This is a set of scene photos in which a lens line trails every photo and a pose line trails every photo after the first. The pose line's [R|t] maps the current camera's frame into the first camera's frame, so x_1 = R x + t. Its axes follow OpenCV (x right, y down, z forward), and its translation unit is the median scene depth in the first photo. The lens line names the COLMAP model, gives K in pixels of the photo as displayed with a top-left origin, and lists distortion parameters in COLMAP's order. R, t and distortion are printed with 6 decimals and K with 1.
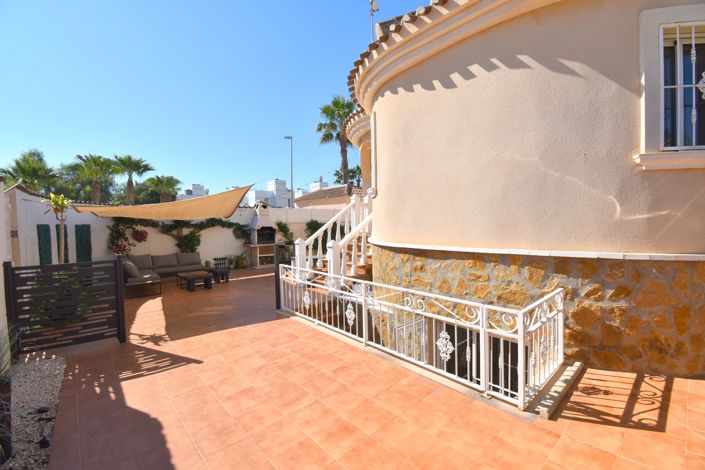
lens RADIAL K [[310.7, 0, 355.2], [0, 310.7, 232.4], [0, 0, 1]] dist [0.030483, -0.035098]
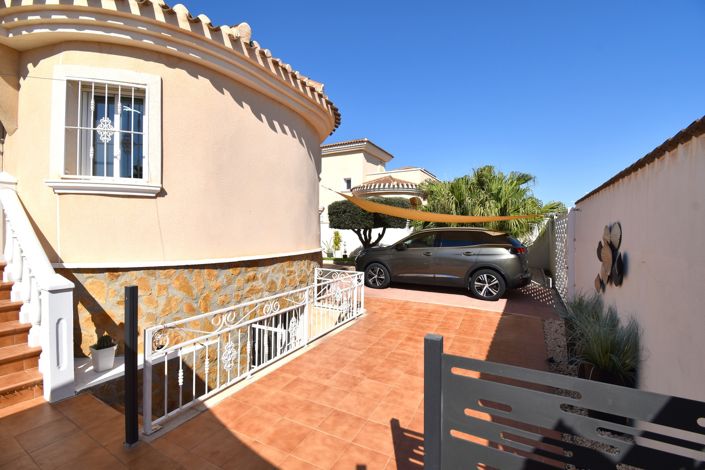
lens RADIAL K [[310.7, 0, 355.2], [0, 310.7, 232.4], [0, 0, 1]] dist [0.030483, -0.035098]
pose [[-0.367846, 0.029701, 0.929412, -0.971893], [0.062214, 0.998036, -0.007271, -0.009176], [-0.927803, 0.055148, -0.368971, 1.143659]]
